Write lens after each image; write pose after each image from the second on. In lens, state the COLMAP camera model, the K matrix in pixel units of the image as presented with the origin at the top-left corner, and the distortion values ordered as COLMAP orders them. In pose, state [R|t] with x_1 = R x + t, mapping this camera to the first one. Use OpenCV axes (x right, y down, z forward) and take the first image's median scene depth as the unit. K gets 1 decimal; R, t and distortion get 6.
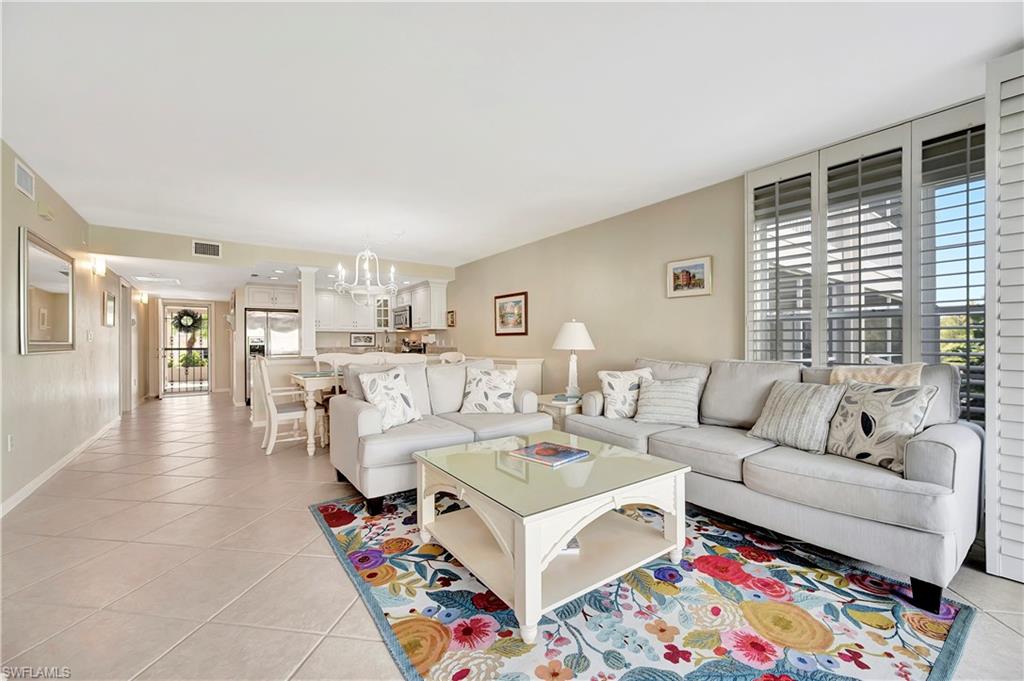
lens RADIAL K [[406.2, 0, 507.6], [0, 406.2, 343.1], [0, 0, 1]] dist [-0.003903, 0.000058]
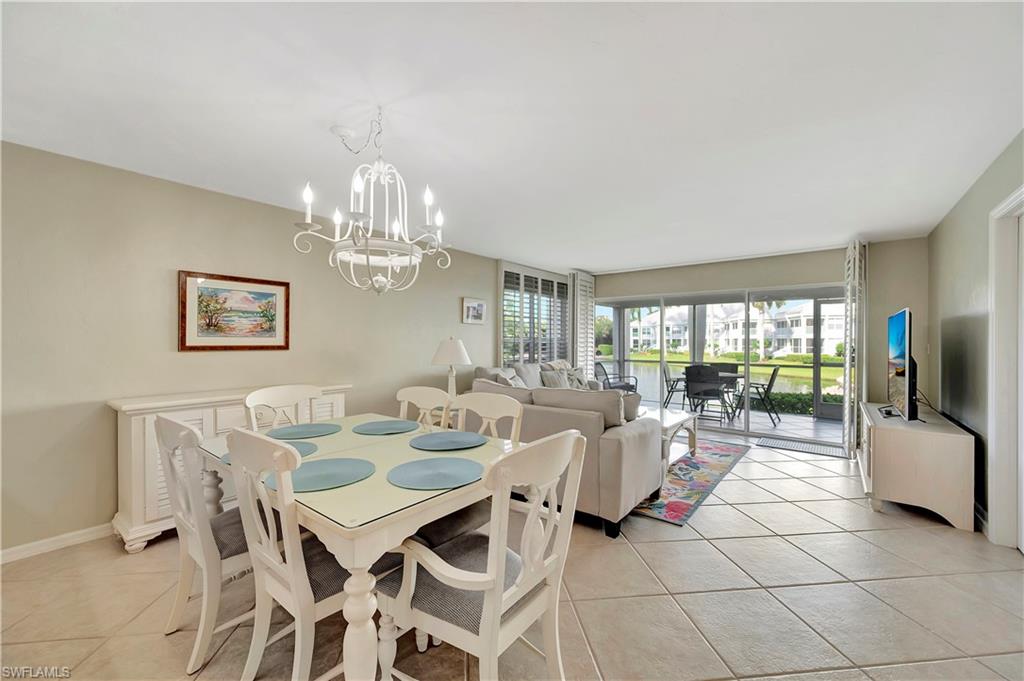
lens RADIAL K [[406.2, 0, 512.3], [0, 406.2, 343.2], [0, 0, 1]] dist [-0.003903, 0.000058]
pose [[-0.266423, -0.000824, 0.963856, -0.644486], [0.001619, 0.999998, 0.001302, -0.029552], [-0.963855, 0.001907, -0.266421, 0.797043]]
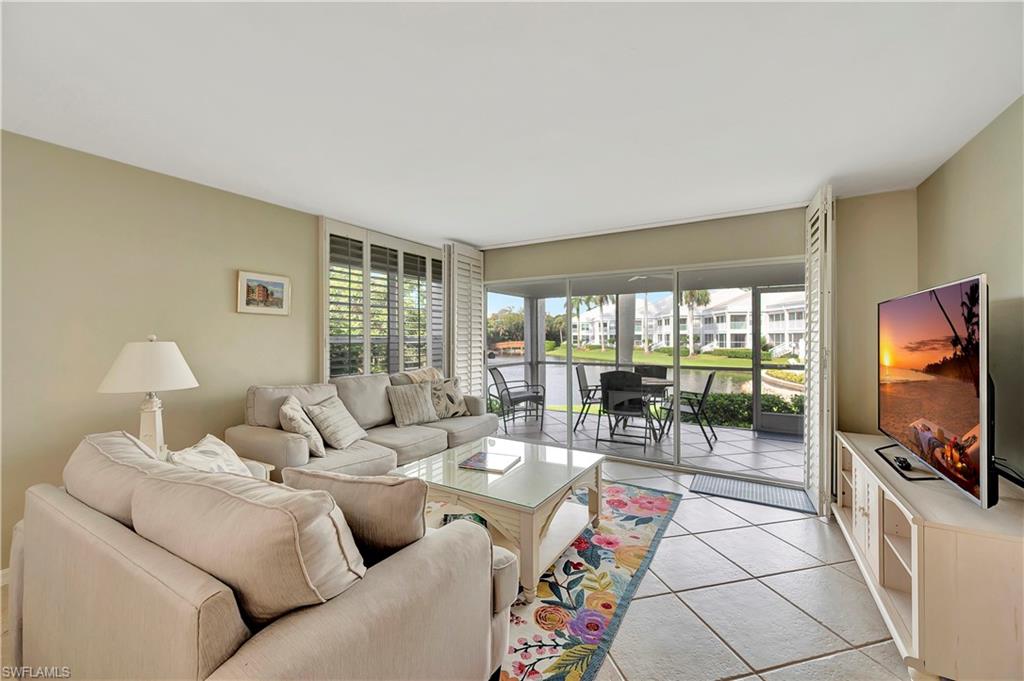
lens RADIAL K [[406.2, 0, 514.9], [0, 406.2, 336.6], [0, 0, 1]] dist [-0.003903, 0.000058]
pose [[-0.400323, 0.007229, 0.916346, -0.392565], [0.007029, 0.999964, -0.004818, -0.035414], [-0.916347, 0.004512, -0.400359, 0.536365]]
